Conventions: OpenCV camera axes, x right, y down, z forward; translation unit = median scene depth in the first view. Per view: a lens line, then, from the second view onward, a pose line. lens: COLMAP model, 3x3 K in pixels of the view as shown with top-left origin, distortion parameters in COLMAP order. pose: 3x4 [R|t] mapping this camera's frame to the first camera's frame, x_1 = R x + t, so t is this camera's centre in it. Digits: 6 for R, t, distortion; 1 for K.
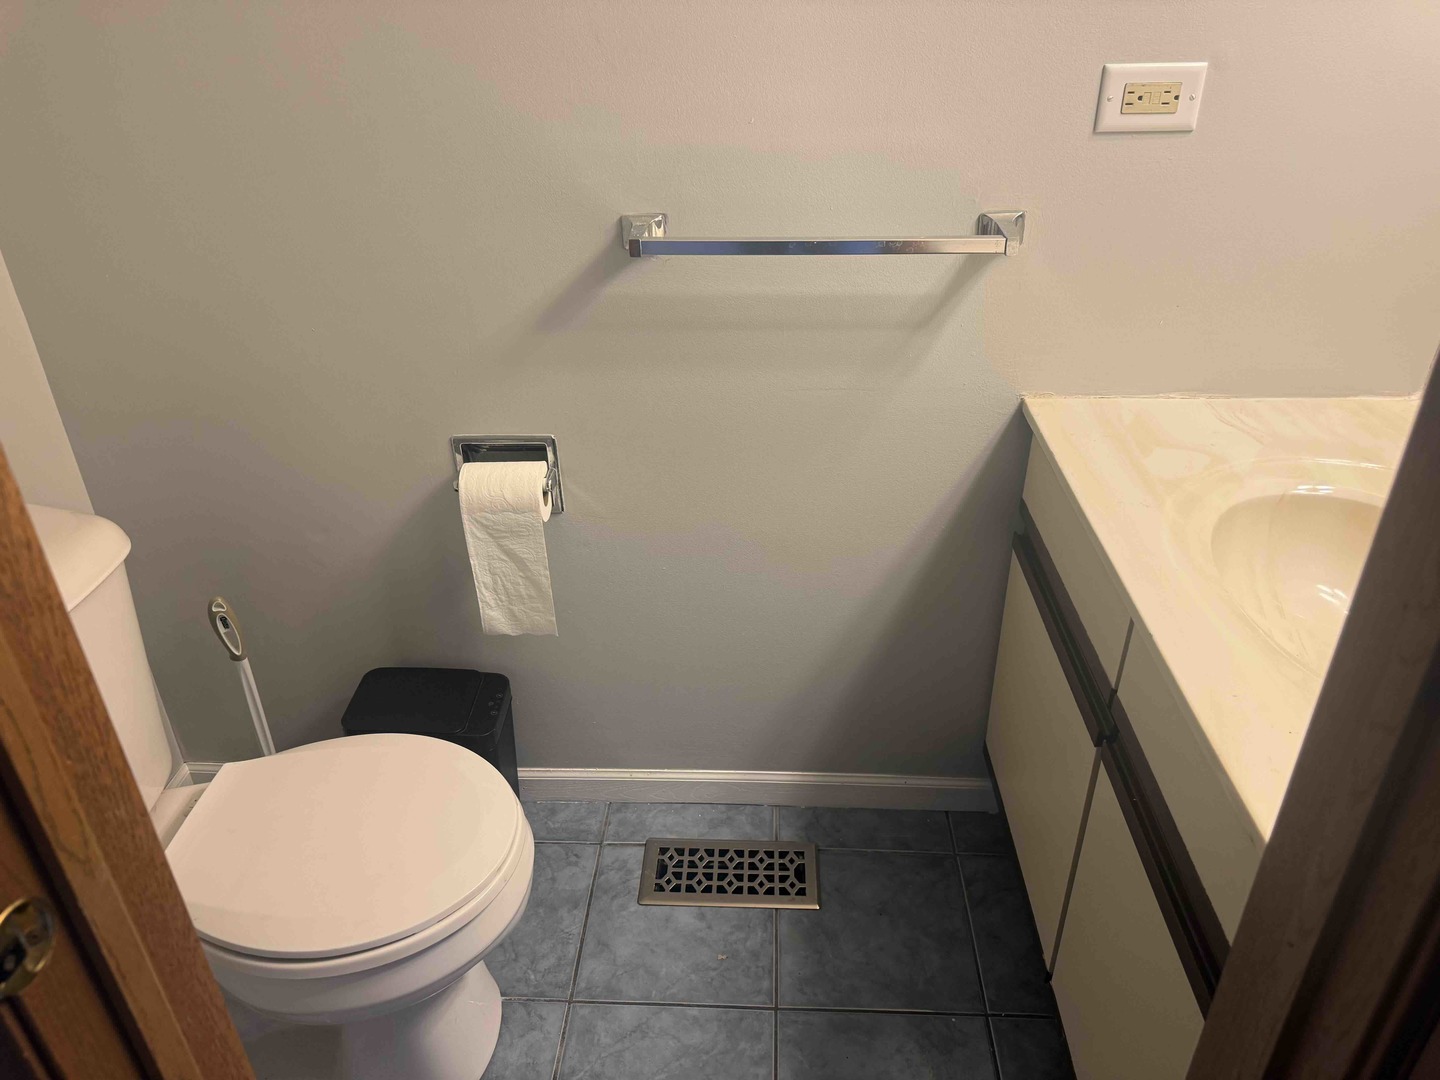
lens RADIAL K [[1005.8, 0, 719.0], [0, 1005.8, 540.6], [0, 0, 1]] dist [-0.023491, -0.000578]
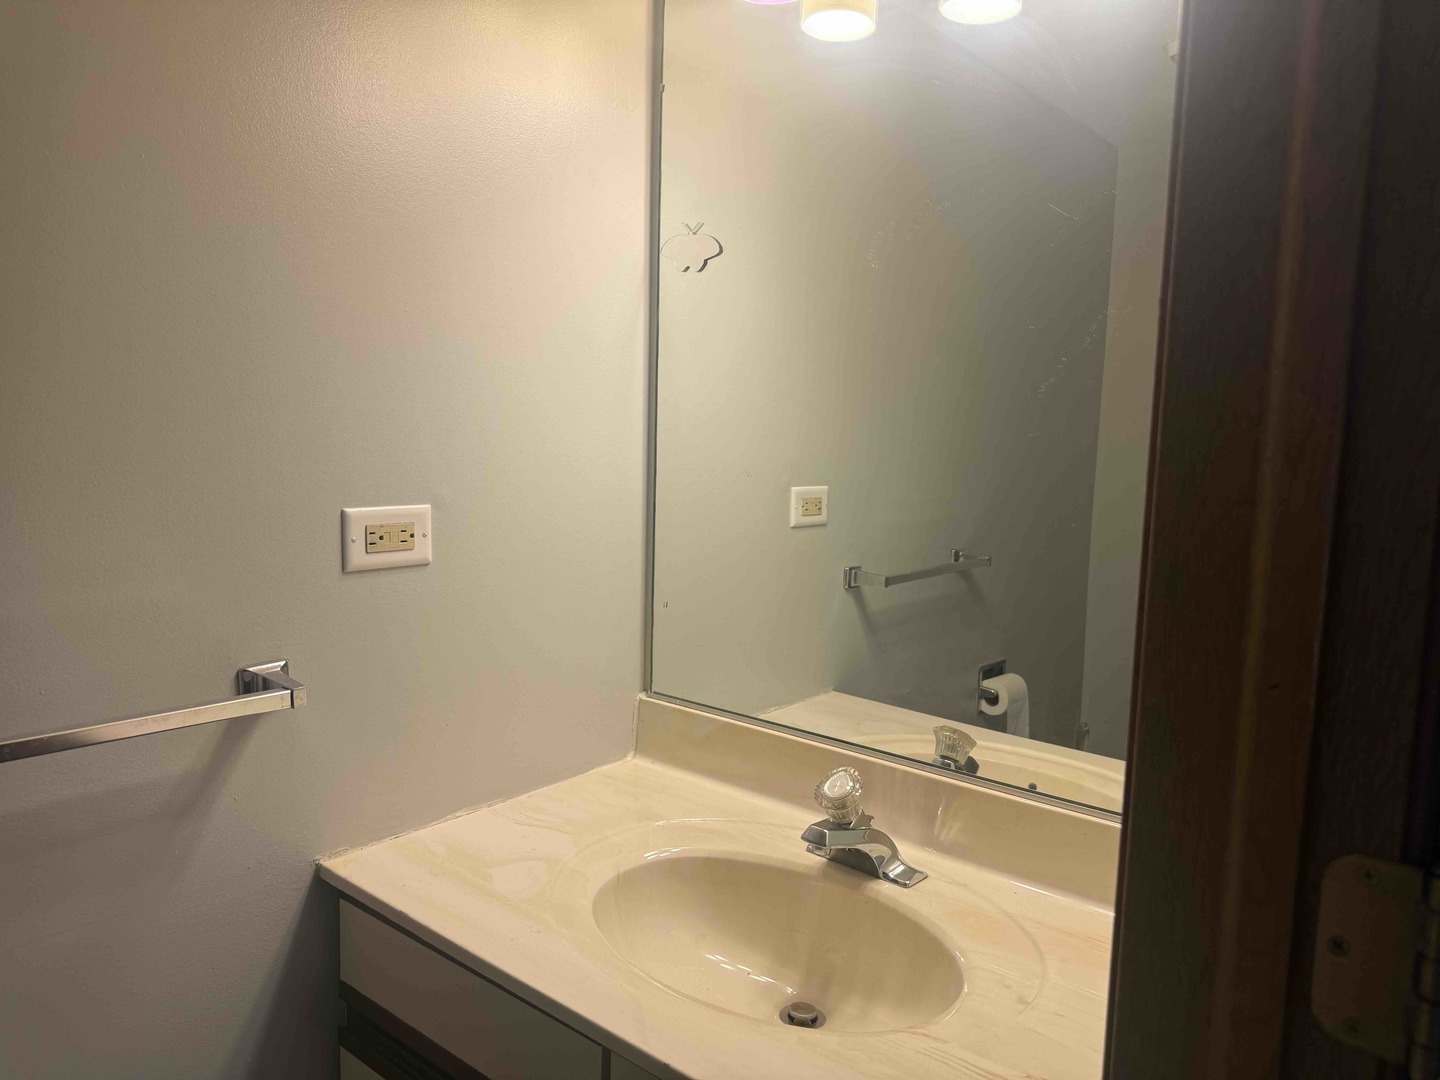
lens RADIAL K [[1005.8, 0, 719.7], [0, 1005.8, 537.8], [0, 0, 1]] dist [-0.023491, -0.000578]
pose [[0.600012, -0.047397, 0.798586, -0.187107], [0.364949, 0.904536, -0.220516, -0.091240], [-0.711897, 0.423756, 0.560030, 0.178599]]
